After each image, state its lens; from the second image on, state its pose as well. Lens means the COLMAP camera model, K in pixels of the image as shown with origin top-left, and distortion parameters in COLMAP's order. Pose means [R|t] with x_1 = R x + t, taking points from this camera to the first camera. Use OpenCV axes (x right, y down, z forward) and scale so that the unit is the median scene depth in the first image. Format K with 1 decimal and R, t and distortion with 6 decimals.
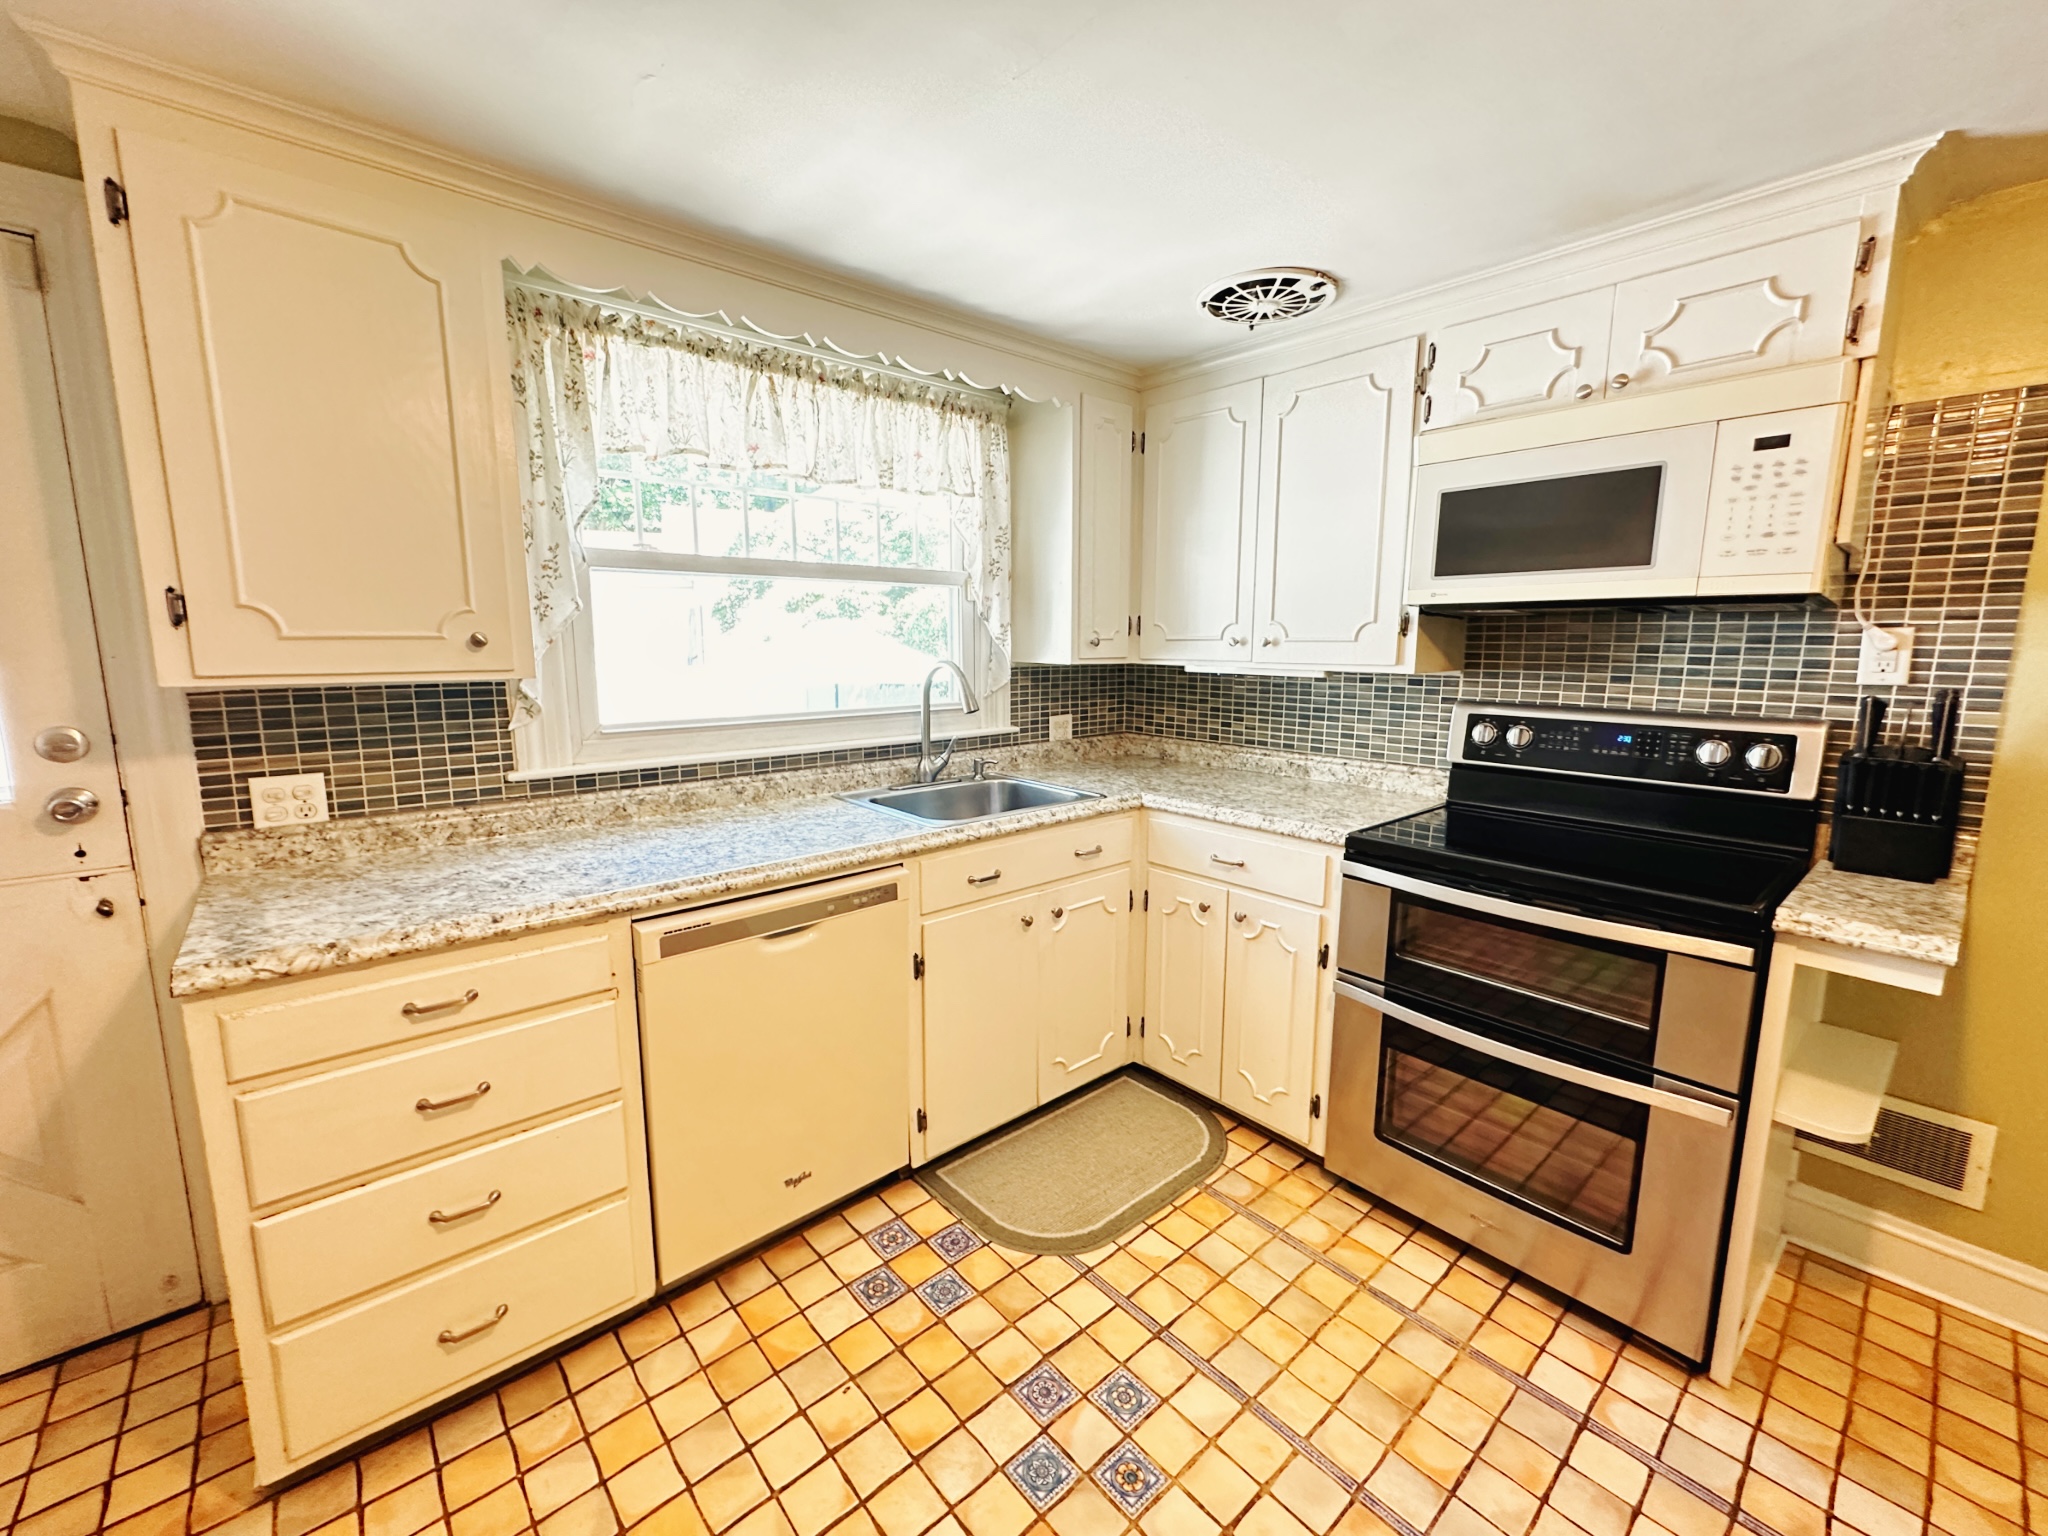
lens RADIAL K [[827.0, 0, 1018.8], [0, 827.0, 765.2], [0, 0, 1]] dist [-0.001764, 0.001159]
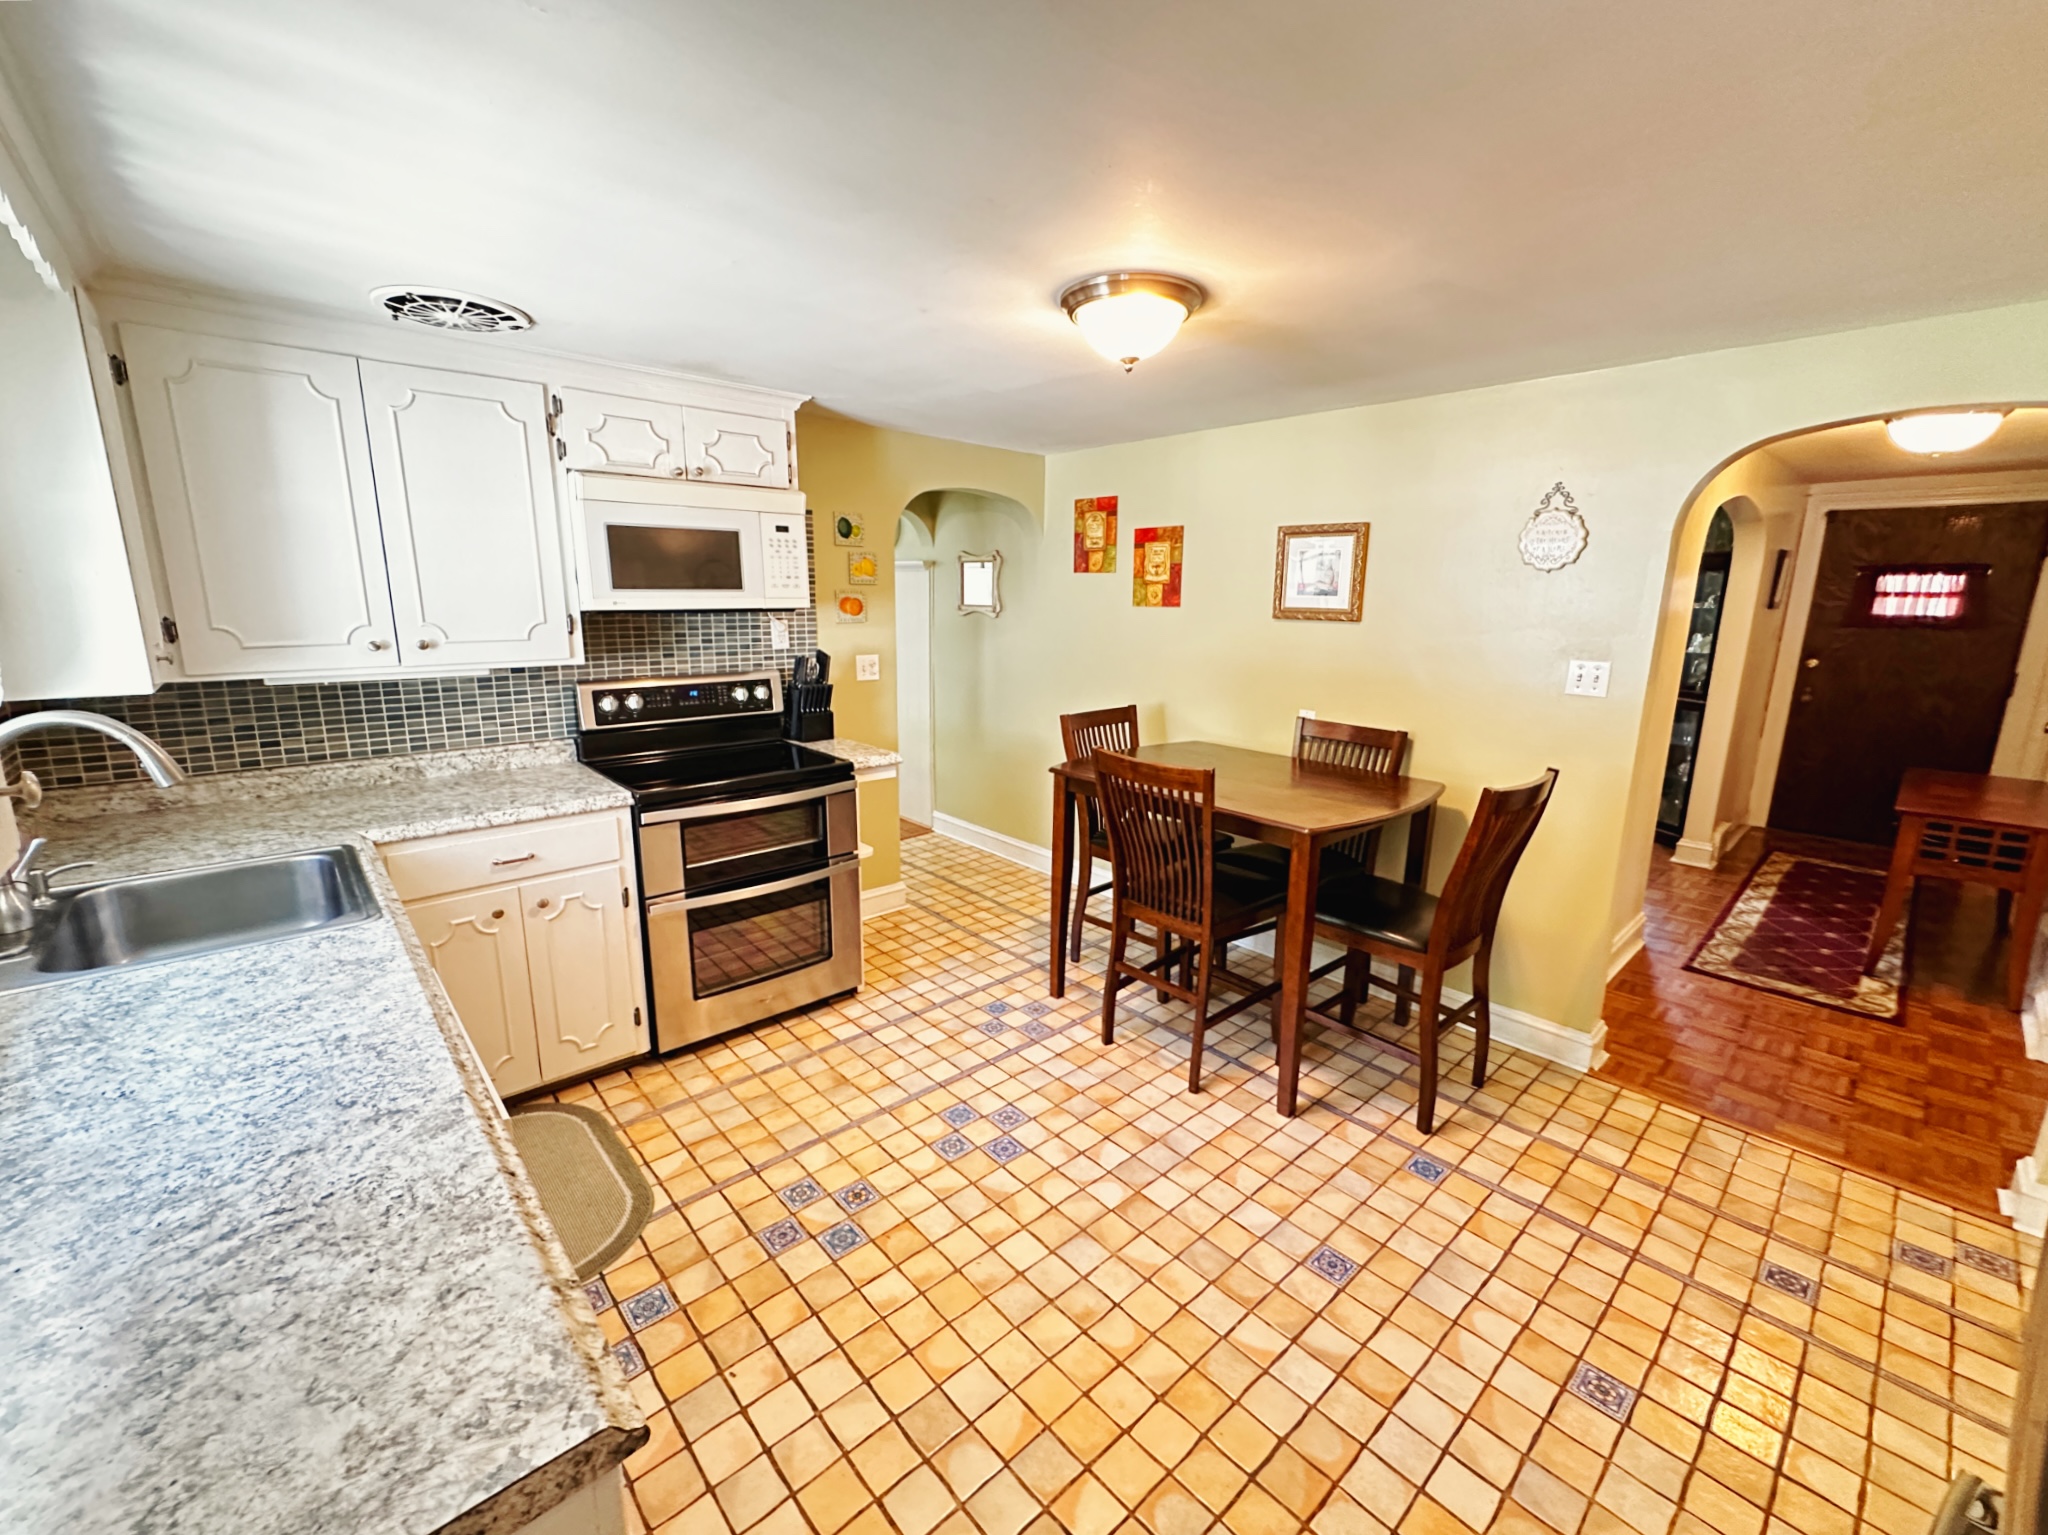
lens RADIAL K [[827.0, 0, 1016.4], [0, 827.0, 765.2], [0, 0, 1]] dist [-0.001764, 0.001159]
pose [[-0.005505, -0.209900, 0.977707, -0.896157], [0.143485, 0.967439, 0.208503, -0.150358], [-0.989637, 0.141434, 0.024792, 0.405238]]
